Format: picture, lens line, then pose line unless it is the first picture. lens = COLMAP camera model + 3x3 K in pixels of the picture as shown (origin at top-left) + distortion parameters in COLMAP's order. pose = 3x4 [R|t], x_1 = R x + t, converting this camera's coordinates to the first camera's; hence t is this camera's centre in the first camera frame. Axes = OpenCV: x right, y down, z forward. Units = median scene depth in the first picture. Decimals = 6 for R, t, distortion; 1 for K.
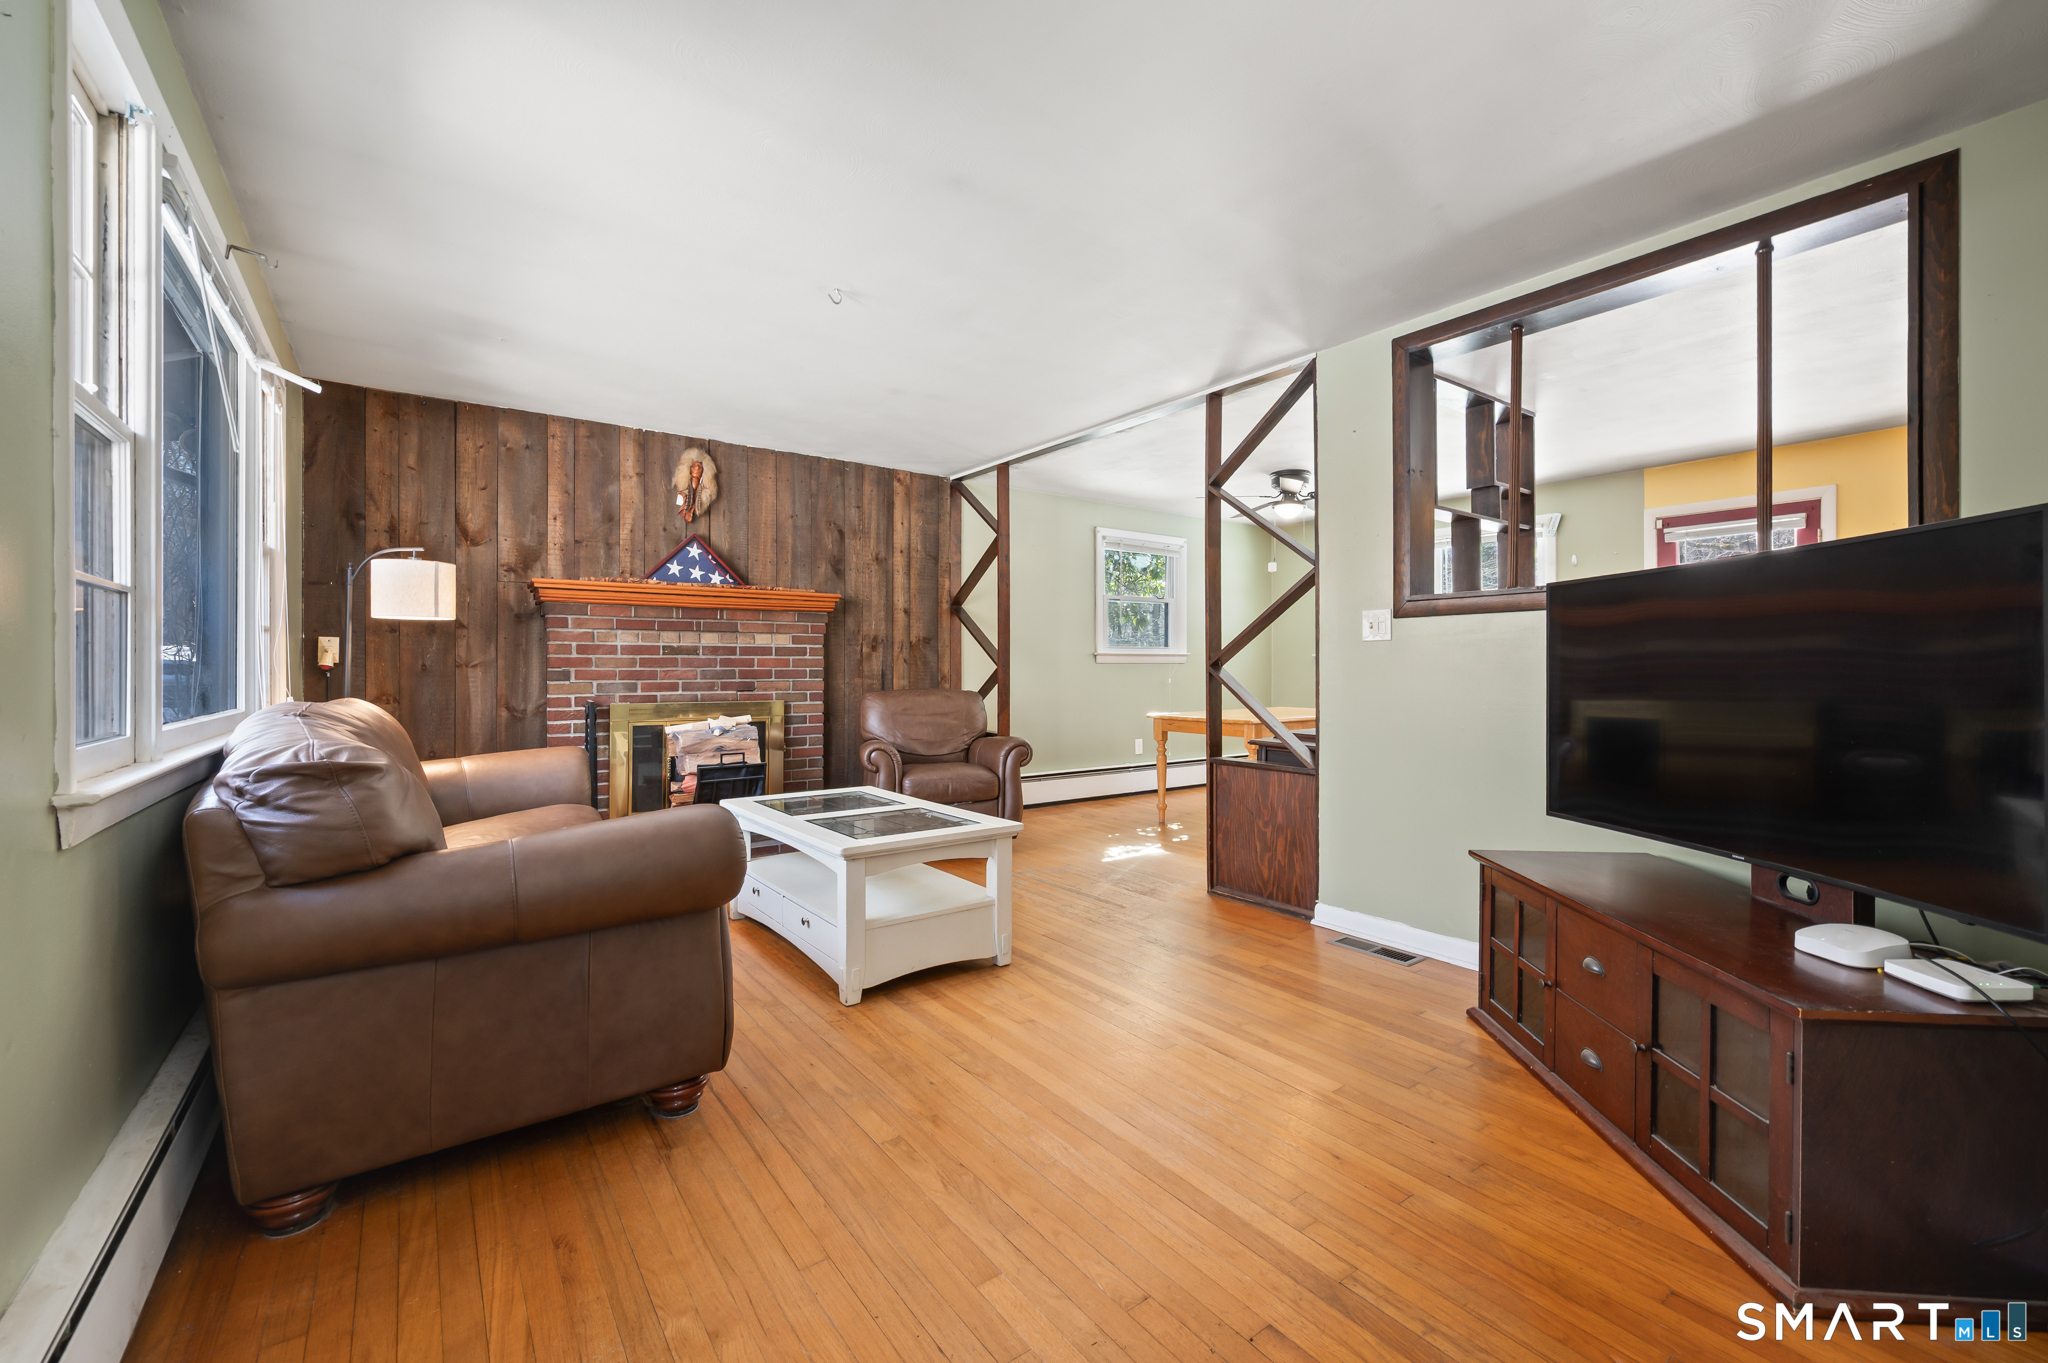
lens RADIAL K [[819.2, 0, 1013.7], [0, 819.2, 673.5], [0, 0, 1]] dist [-0.001601, -0.000359]
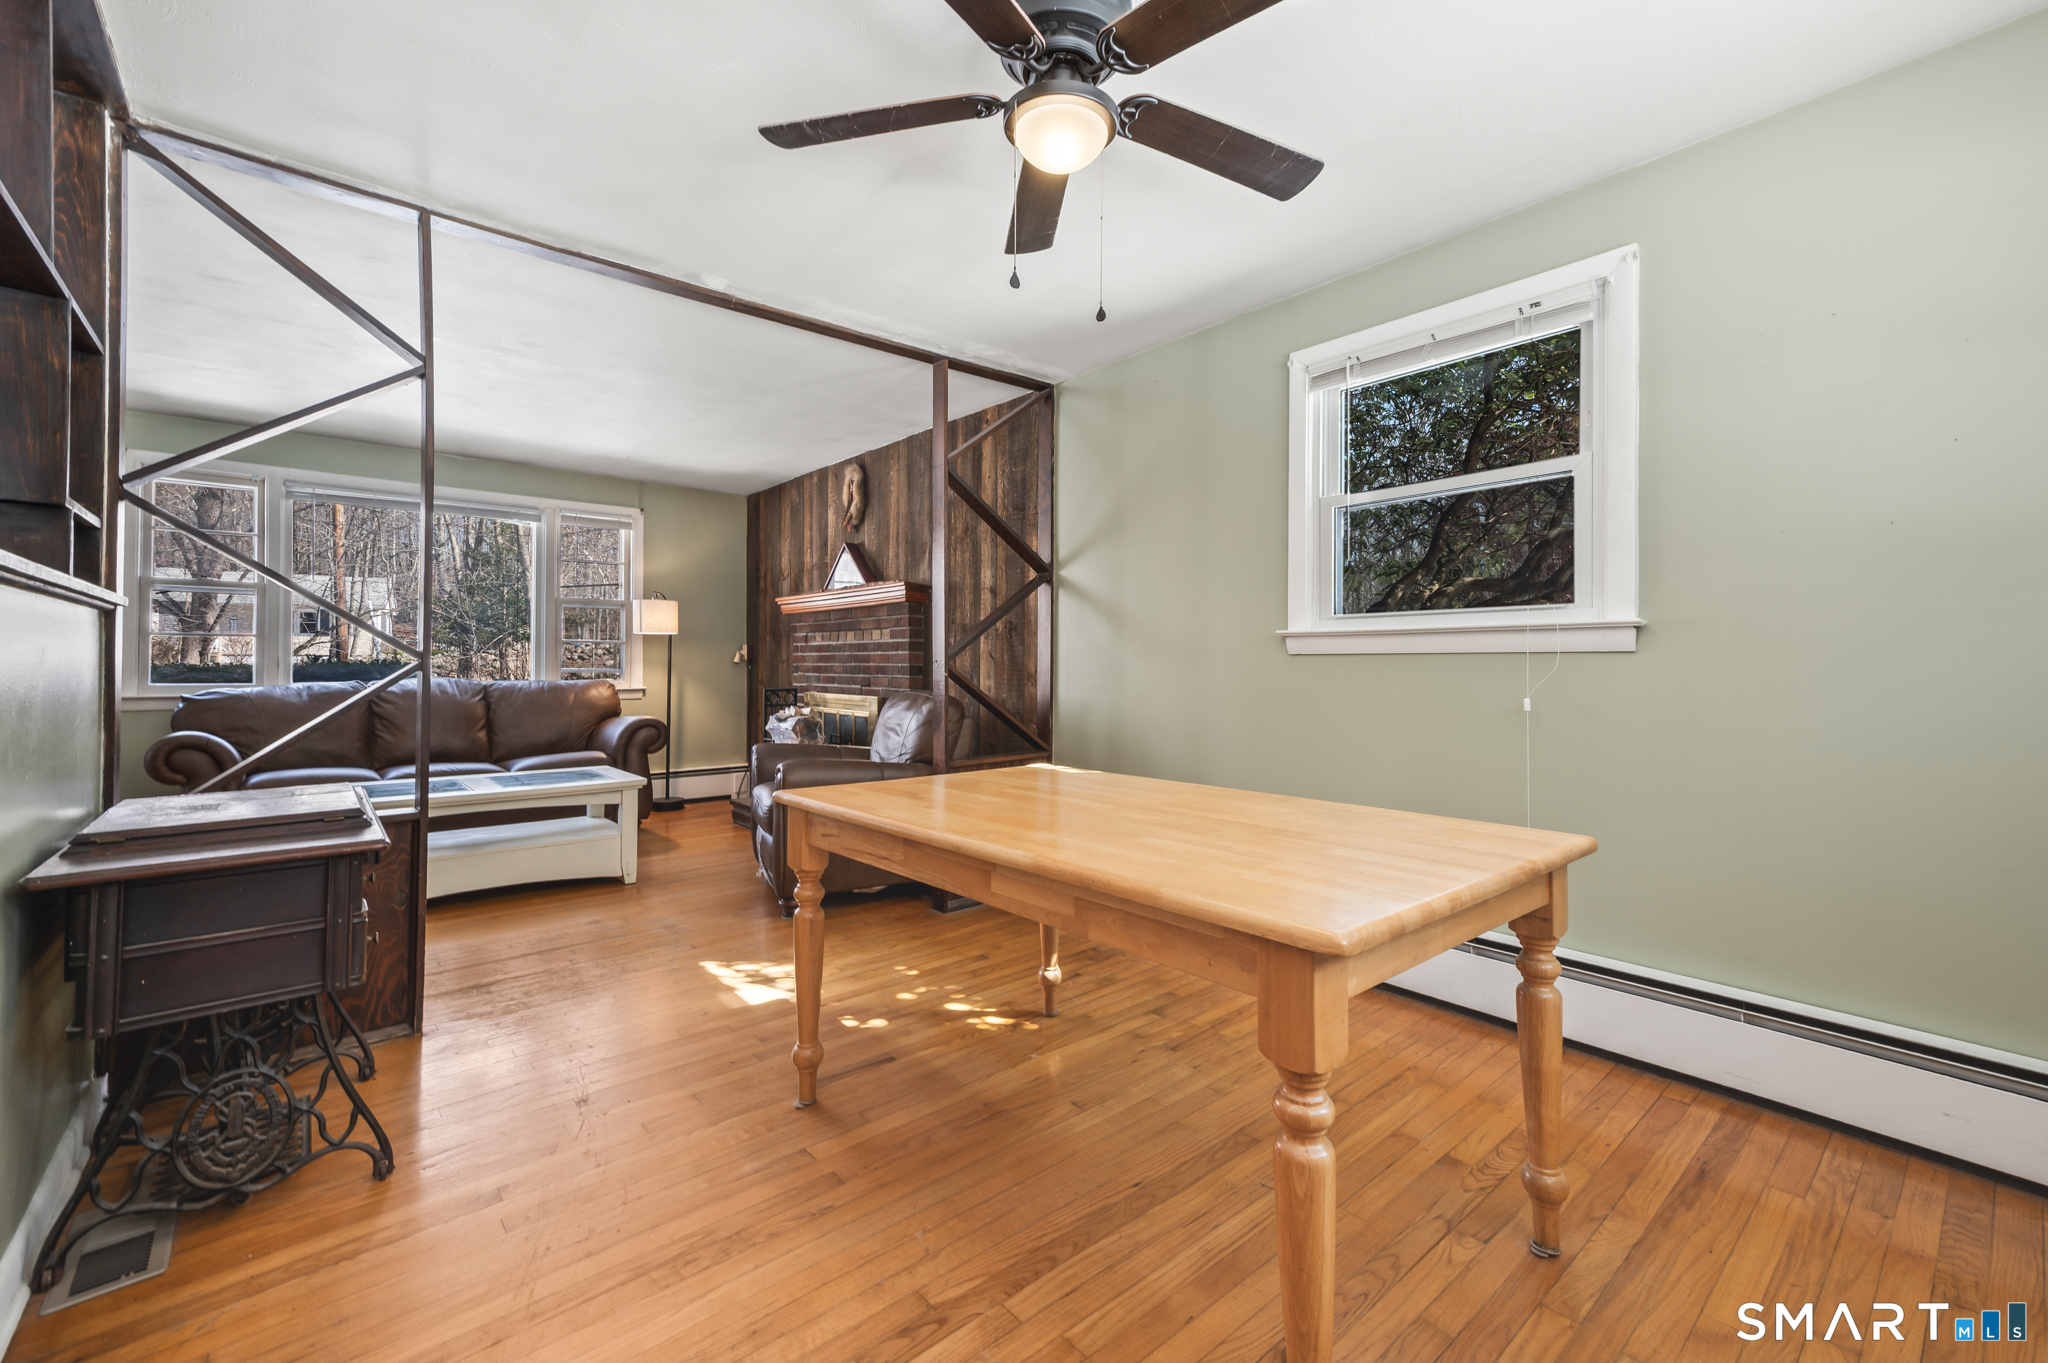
lens RADIAL K [[831.9, 0, 1024.2], [0, 831.9, 651.2], [0, 0, 1]] dist [0.001204, 0.000081]
pose [[0.095870, -0.015495, -0.995273, 0.727445], [-0.010371, 0.999809, -0.016564, -0.007650], [0.995340, 0.011910, 0.095691, 1.089155]]
